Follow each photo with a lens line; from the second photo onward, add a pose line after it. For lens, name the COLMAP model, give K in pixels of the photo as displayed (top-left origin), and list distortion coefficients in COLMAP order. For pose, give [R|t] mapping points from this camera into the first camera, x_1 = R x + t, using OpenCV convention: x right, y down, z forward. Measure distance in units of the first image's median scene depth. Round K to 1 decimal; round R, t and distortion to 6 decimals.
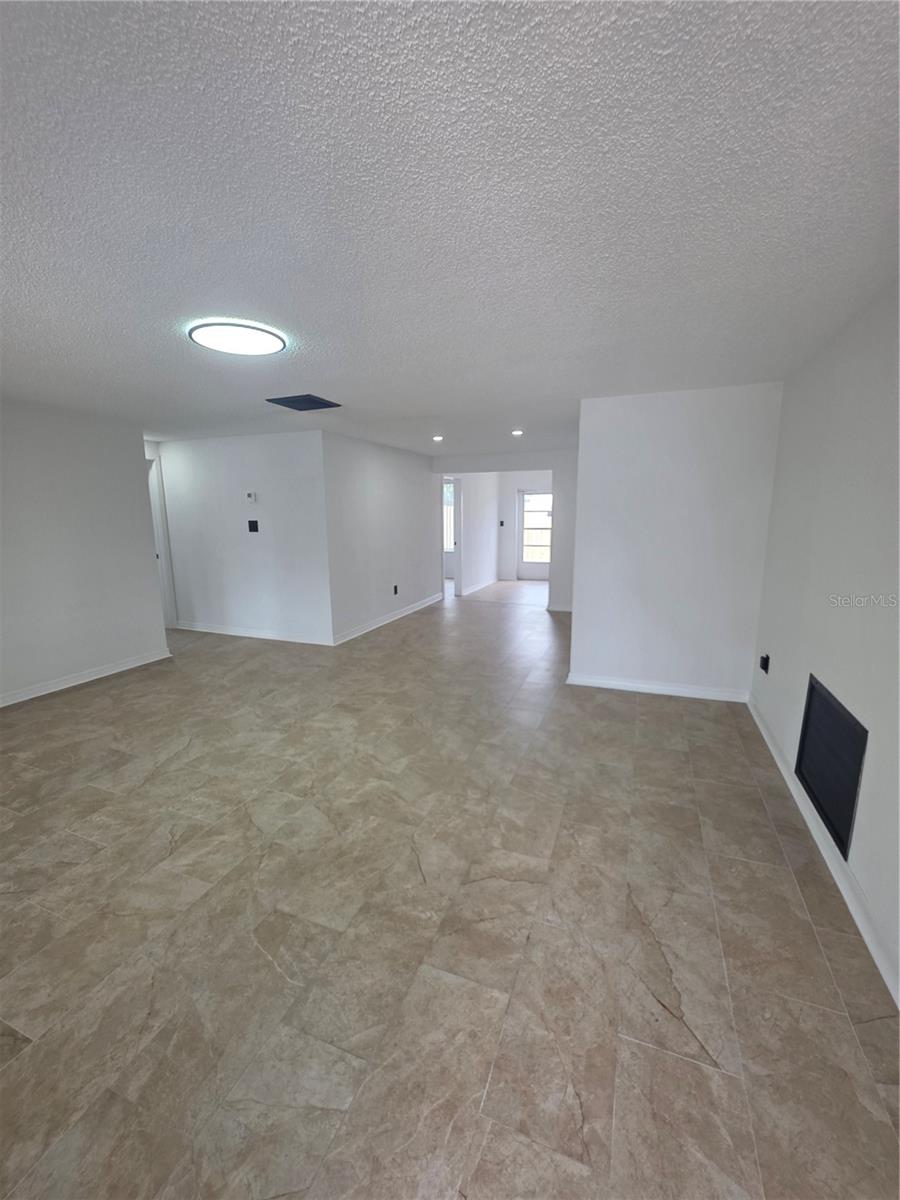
lens RADIAL K [[481.6, 0, 454.4], [0, 481.6, 594.6], [0, 0, 1]] dist [0.001442, 0.000279]
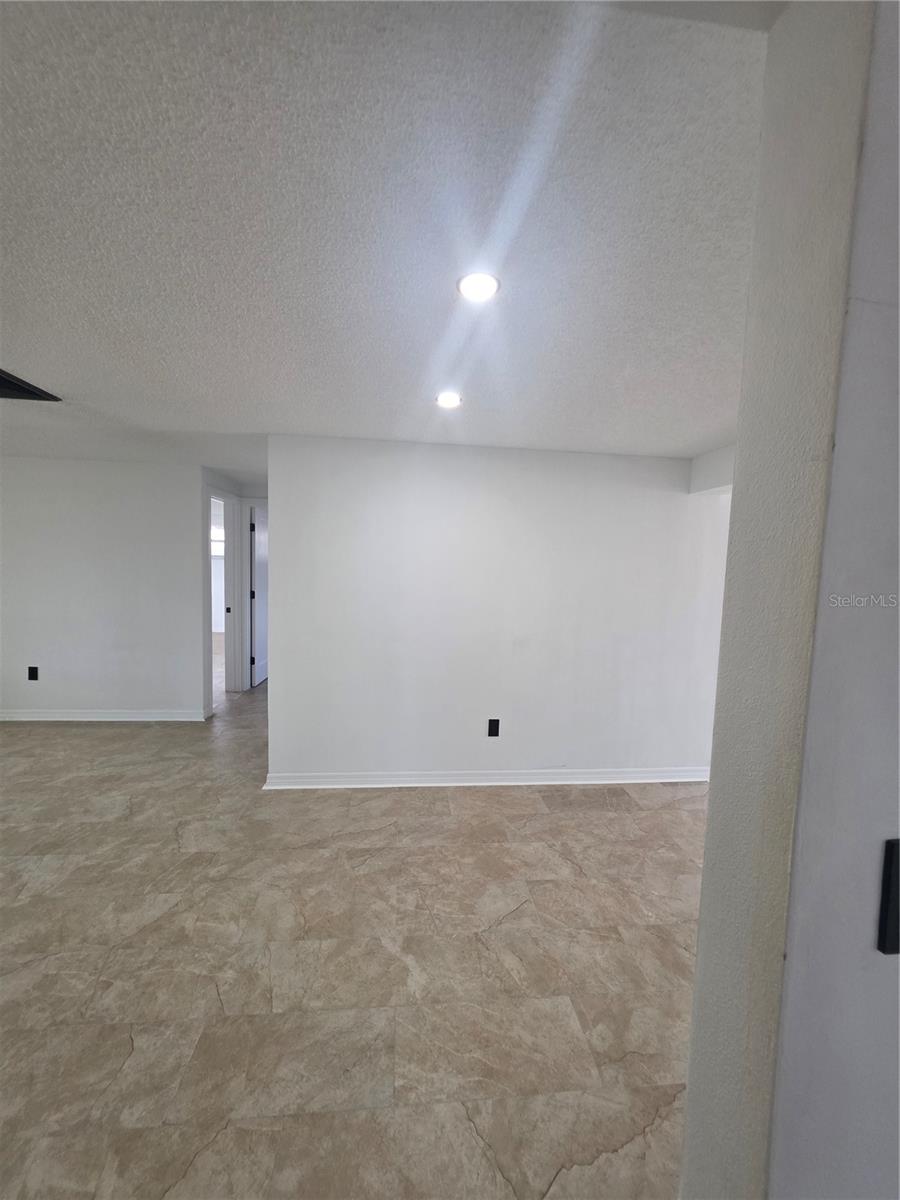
lens RADIAL K [[481.6, 0, 472.2], [0, 481.6, 583.9], [0, 0, 1]] dist [0.001442, 0.000279]
pose [[0.454789, 0.058492, -0.888676, 0.483178], [-0.189805, 0.981282, -0.032547, -0.218491], [0.870139, 0.183477, 0.457379, 1.132096]]
